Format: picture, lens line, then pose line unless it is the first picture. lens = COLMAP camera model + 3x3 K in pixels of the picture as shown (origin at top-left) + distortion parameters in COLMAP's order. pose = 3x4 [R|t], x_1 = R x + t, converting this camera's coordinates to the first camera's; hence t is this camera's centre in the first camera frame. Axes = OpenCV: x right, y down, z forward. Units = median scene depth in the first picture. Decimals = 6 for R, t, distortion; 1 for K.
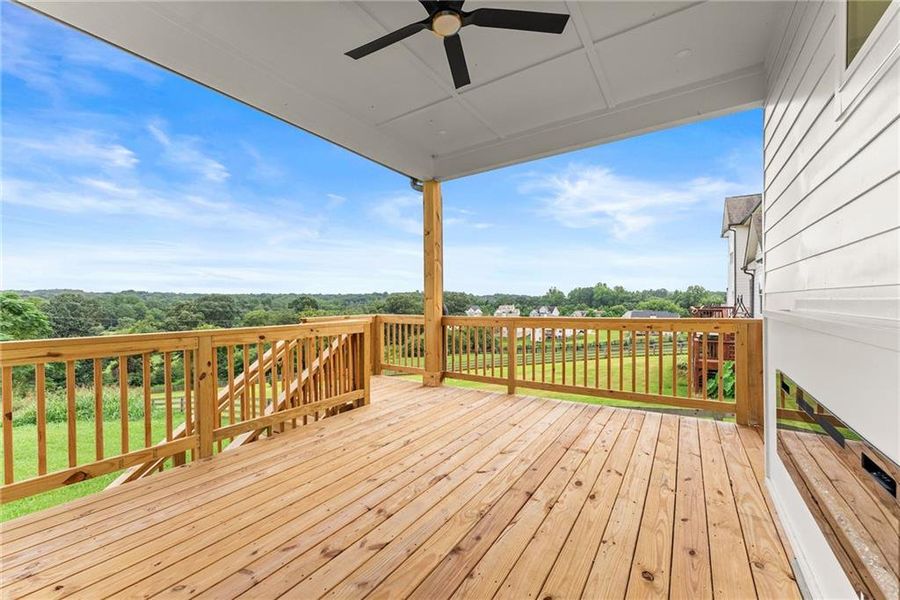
lens RADIAL K [[363.4, 0, 449.3], [0, 363.4, 304.3], [0, 0, 1]] dist [-0.001163, -0.000650]
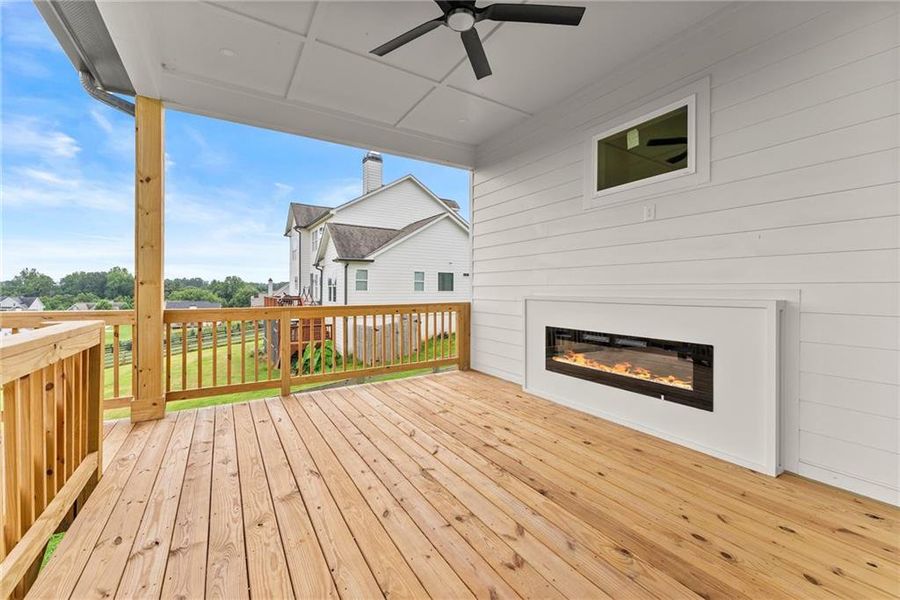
lens RADIAL K [[363.4, 0, 447.6], [0, 363.4, 293.1], [0, 0, 1]] dist [-0.001163, -0.000650]
pose [[0.422733, 0.002915, 0.906250, -0.528480], [-0.000416, 0.999995, -0.003023, 0.005002], [-0.906254, 0.000901, 0.422732, 0.331669]]
